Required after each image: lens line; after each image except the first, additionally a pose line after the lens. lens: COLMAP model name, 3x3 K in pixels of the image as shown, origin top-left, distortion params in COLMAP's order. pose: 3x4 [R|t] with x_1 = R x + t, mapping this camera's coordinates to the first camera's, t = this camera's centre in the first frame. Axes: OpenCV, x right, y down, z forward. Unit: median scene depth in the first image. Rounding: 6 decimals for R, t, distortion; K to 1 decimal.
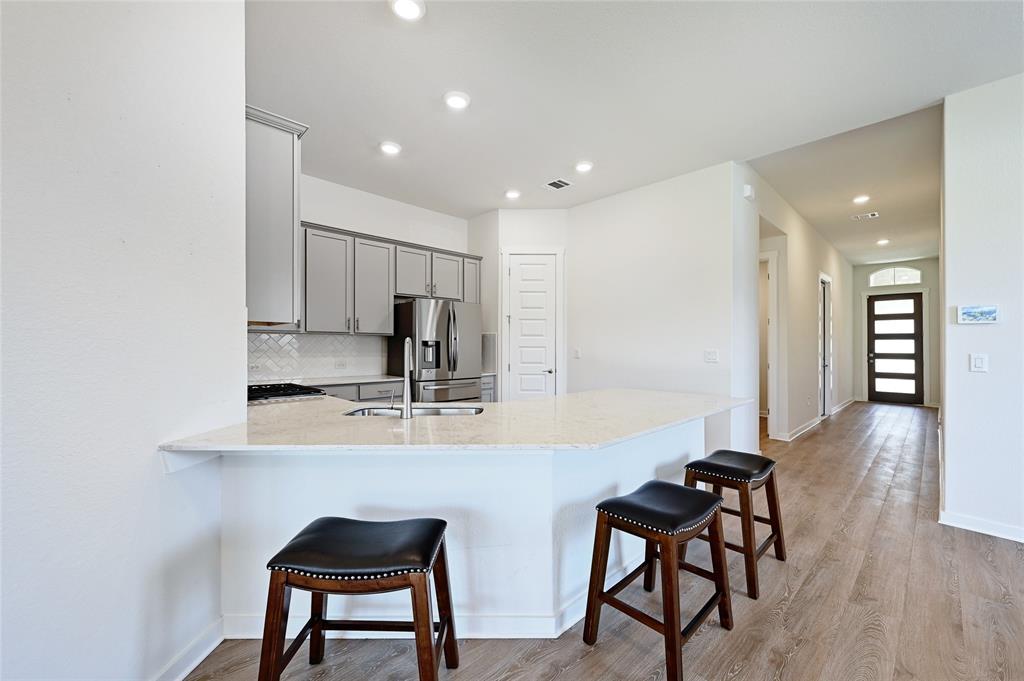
lens RADIAL K [[412.7, 0, 498.3], [0, 412.7, 344.3], [0, 0, 1]] dist [0.014504, 0.000368]
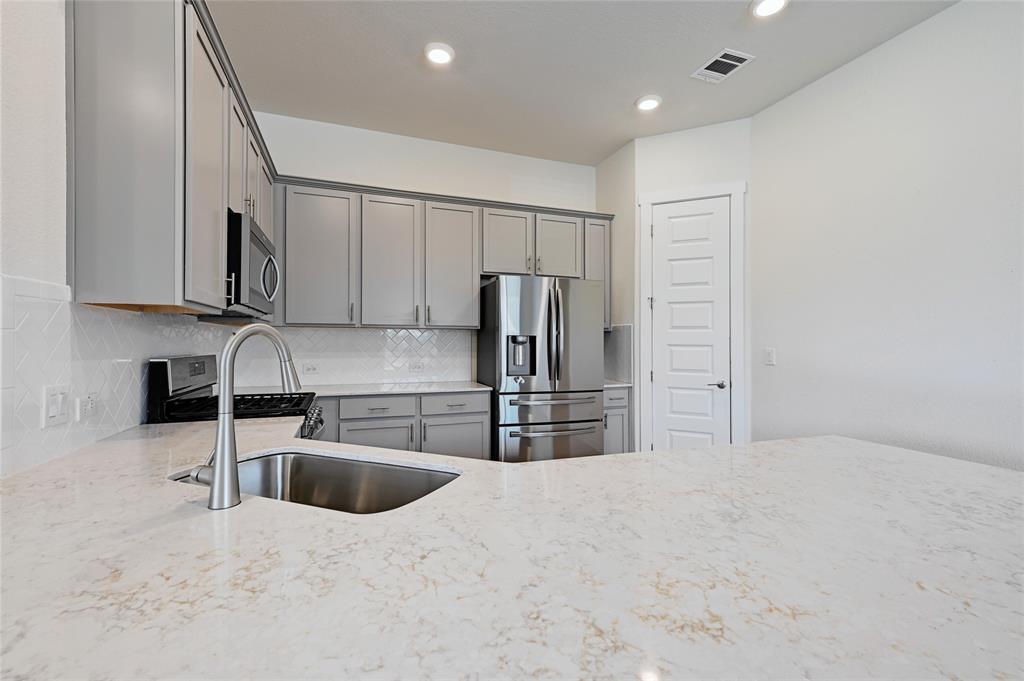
lens RADIAL K [[439.4, 0, 511.4], [0, 439.4, 337.1], [0, 0, 1]] dist [0.021071, 0.000121]
pose [[0.919892, -0.002678, -0.392163, 0.100937], [-0.001598, 0.999943, -0.010576, 0.001397], [0.392169, 0.010356, 0.919835, 0.279315]]
